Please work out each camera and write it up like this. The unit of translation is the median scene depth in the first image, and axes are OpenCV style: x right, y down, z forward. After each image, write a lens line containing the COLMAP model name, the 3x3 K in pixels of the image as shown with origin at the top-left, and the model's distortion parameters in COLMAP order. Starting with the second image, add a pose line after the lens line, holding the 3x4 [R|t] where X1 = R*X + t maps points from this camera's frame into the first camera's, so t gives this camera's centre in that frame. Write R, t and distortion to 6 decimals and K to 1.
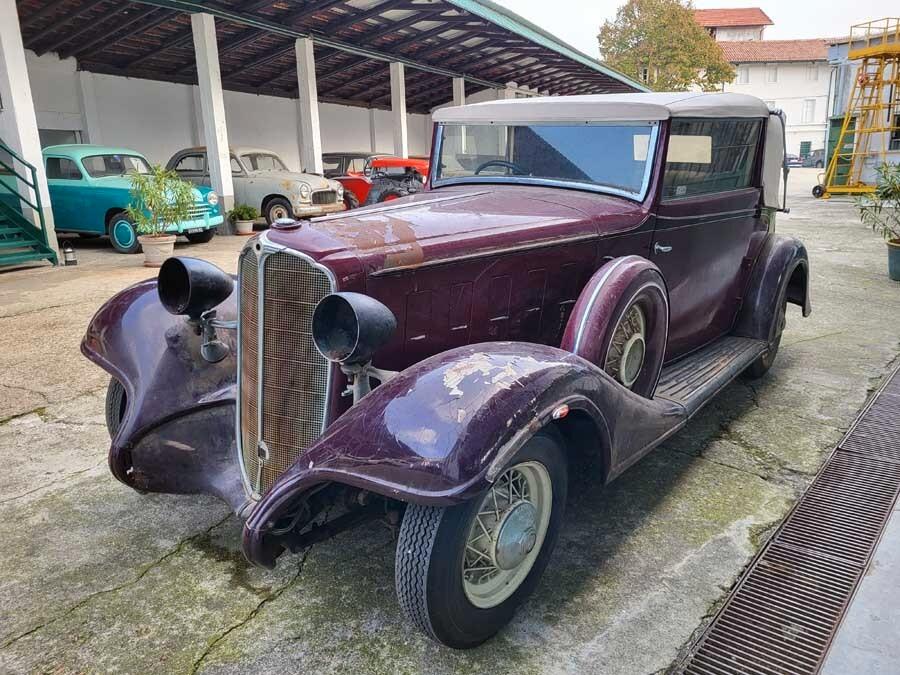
lens RADIAL K [[698.2, 0, 445.4], [0, 698.2, 338.6], [0, 0, 1]] dist [0.041238, -0.014665]
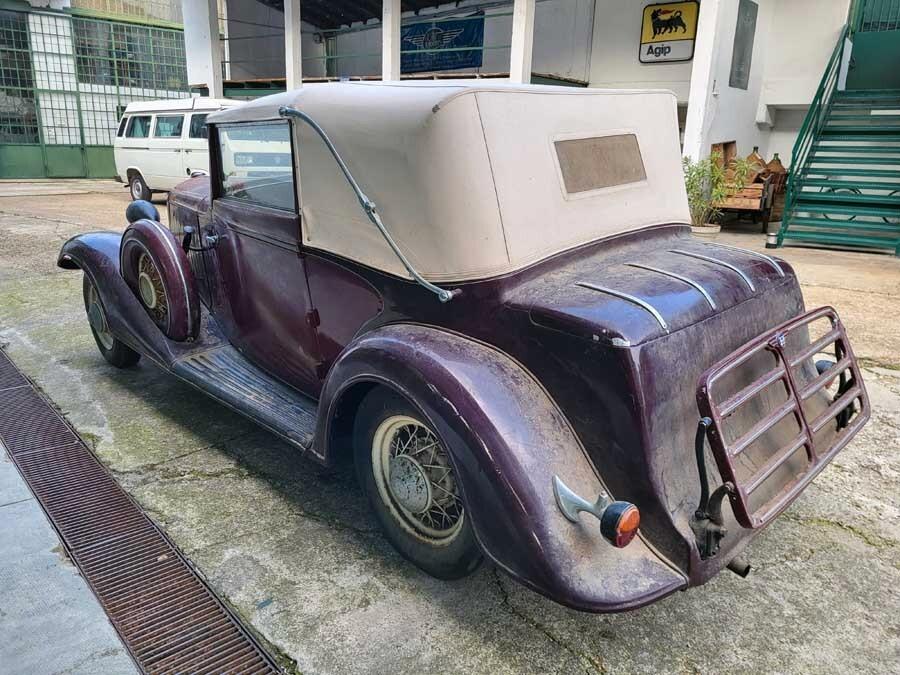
lens RADIAL K [[698.2, 0, 445.4], [0, 698.2, 338.6], [0, 0, 1]] dist [0.041238, -0.014665]
pose [[-0.161657, 0.296699, -0.941189, 0.953426], [-0.256377, 0.908359, 0.330385, -0.317650], [0.952963, 0.294708, -0.070775, 1.036962]]
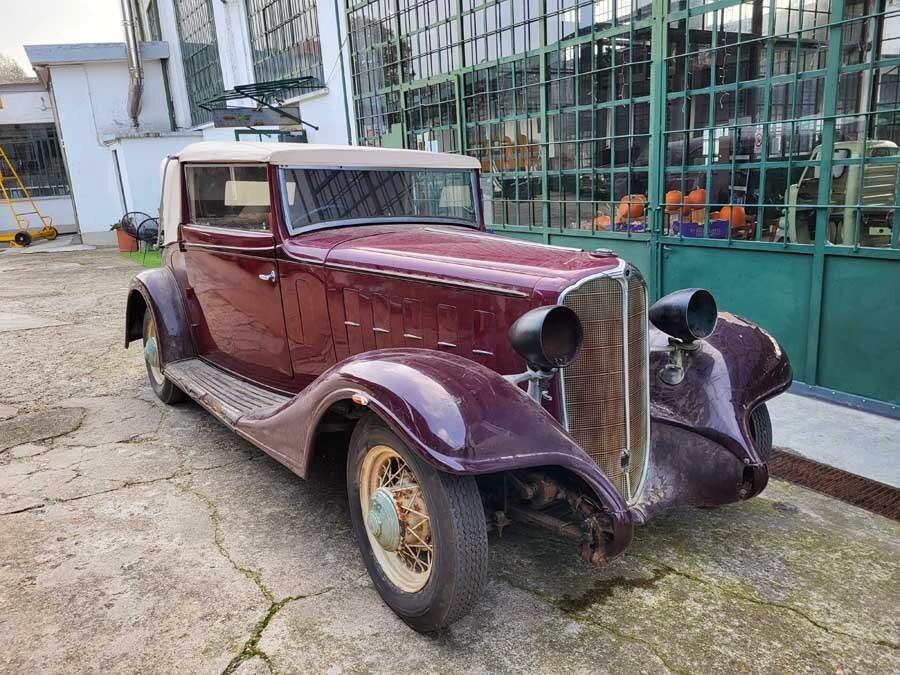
lens RADIAL K [[698.2, 0, 445.4], [0, 698.2, 338.6], [0, 0, 1]] dist [0.041238, -0.014665]
pose [[0.268445, -0.215503, 0.938880, -0.718243], [0.278193, 0.950470, 0.138622, -0.135236], [-0.922251, 0.223977, 0.315100, 0.472948]]
